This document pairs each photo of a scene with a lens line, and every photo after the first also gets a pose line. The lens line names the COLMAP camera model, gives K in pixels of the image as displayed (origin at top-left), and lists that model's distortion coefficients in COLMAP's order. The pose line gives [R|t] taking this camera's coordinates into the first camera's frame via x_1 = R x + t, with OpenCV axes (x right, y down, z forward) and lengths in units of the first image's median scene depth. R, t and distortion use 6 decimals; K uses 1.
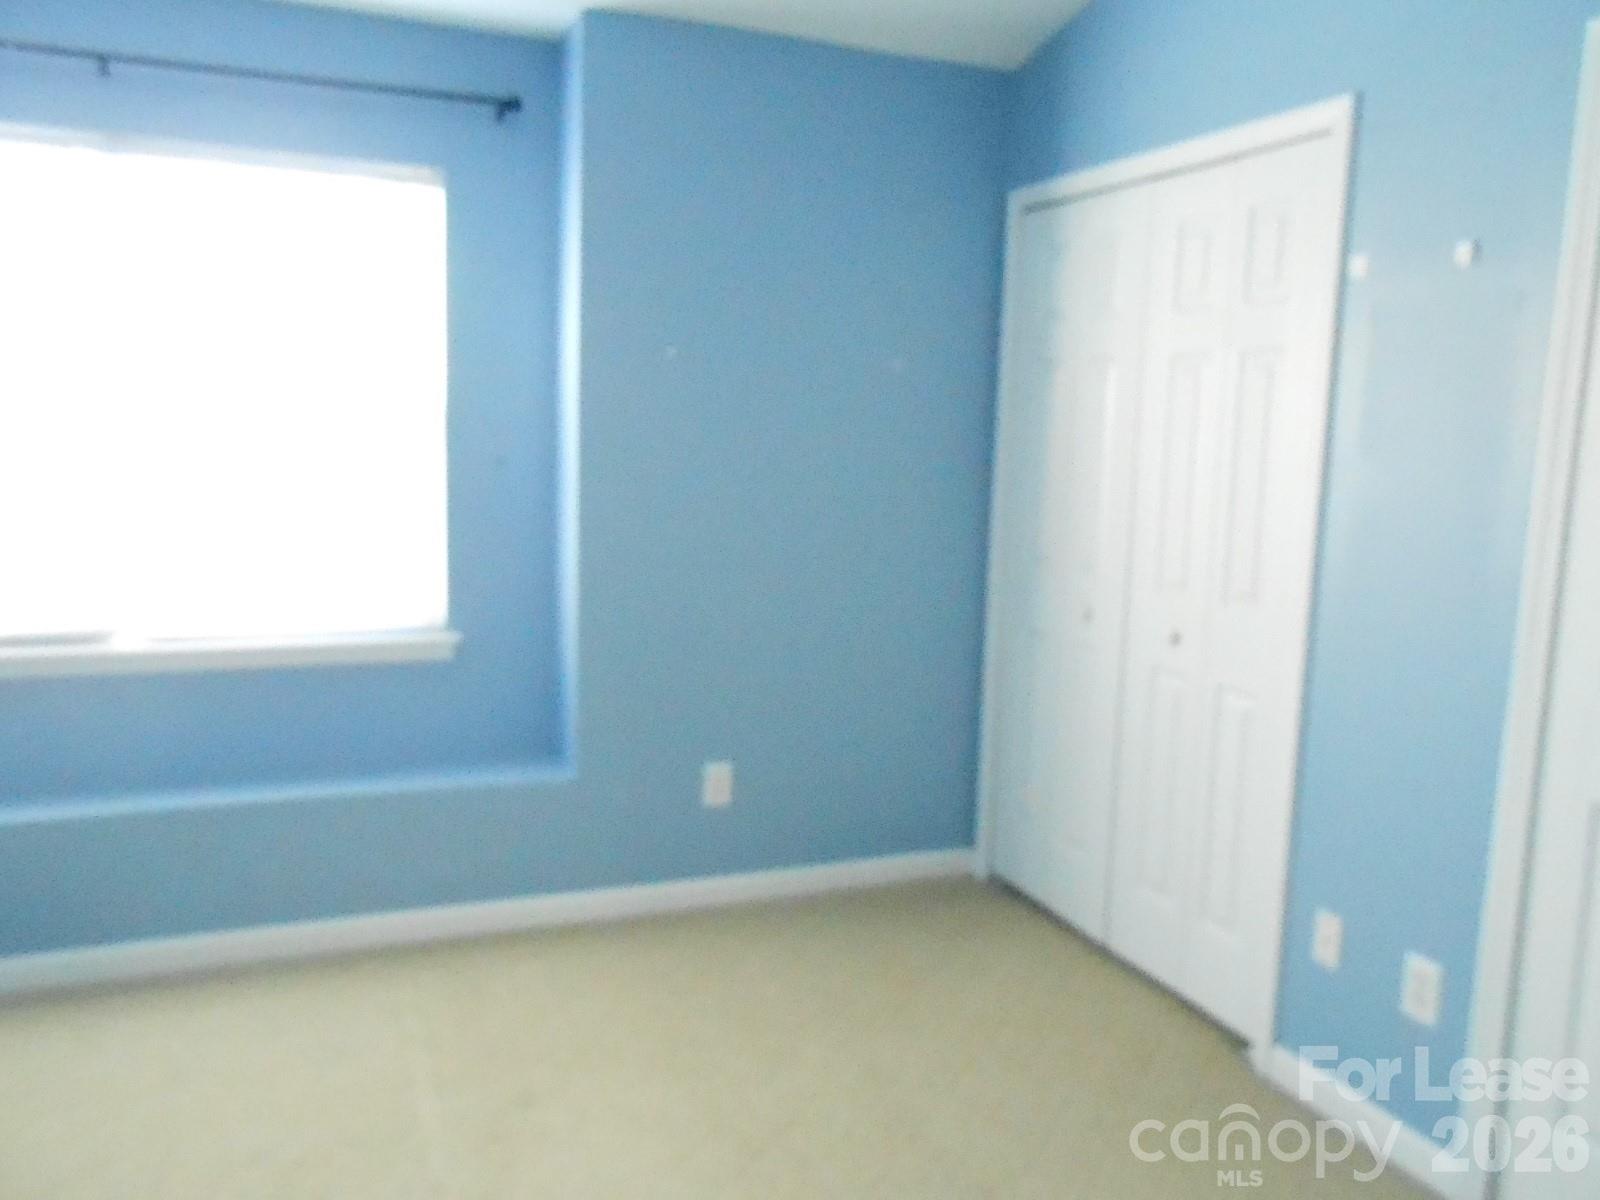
lens RADIAL K [[1253.5, 0, 806.6], [0, 1253.5, 597.4], [0, 0, 1]] dist [-0.038401, 0.035921]
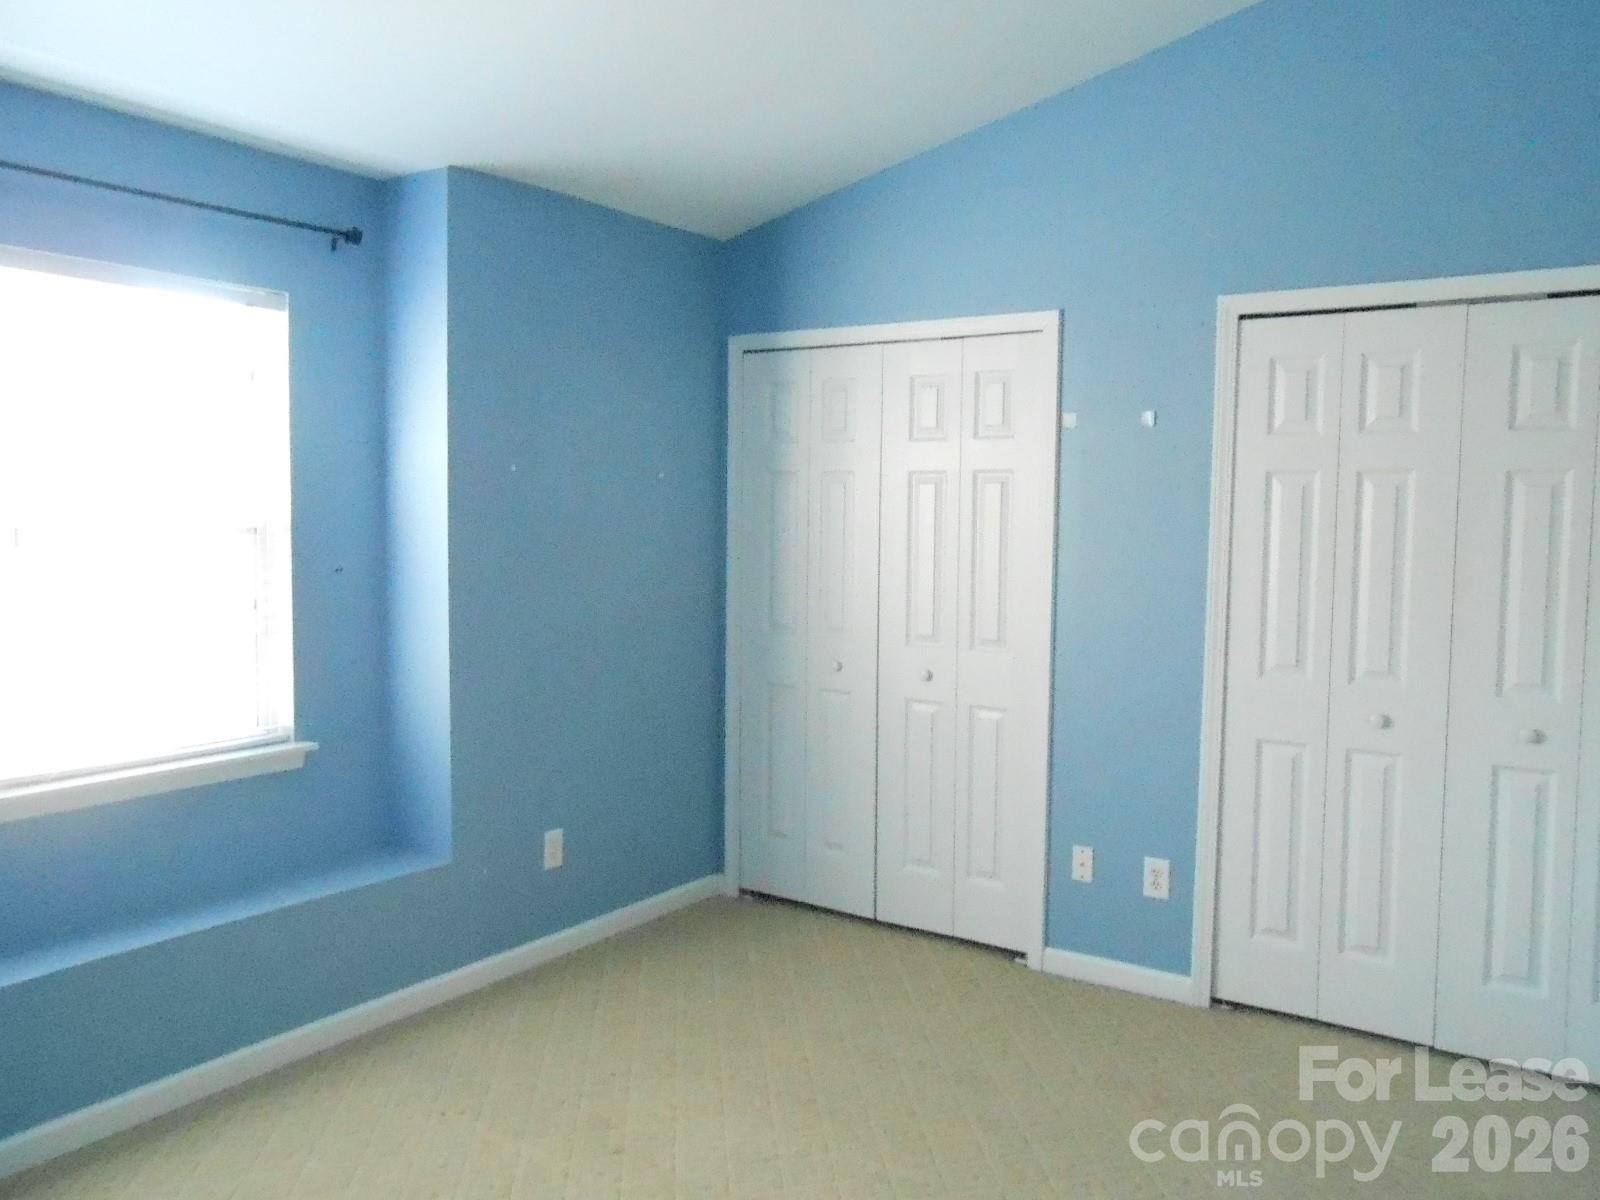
lens RADIAL K [[1253.5, 0, 806.6], [0, 1253.5, 597.4], [0, 0, 1]] dist [-0.038401, 0.035921]
pose [[0.837438, -0.059517, 0.543282, -0.516679], [0.089593, 0.995555, -0.029039, -0.023381], [-0.539139, 0.072993, 0.839048, -0.081749]]
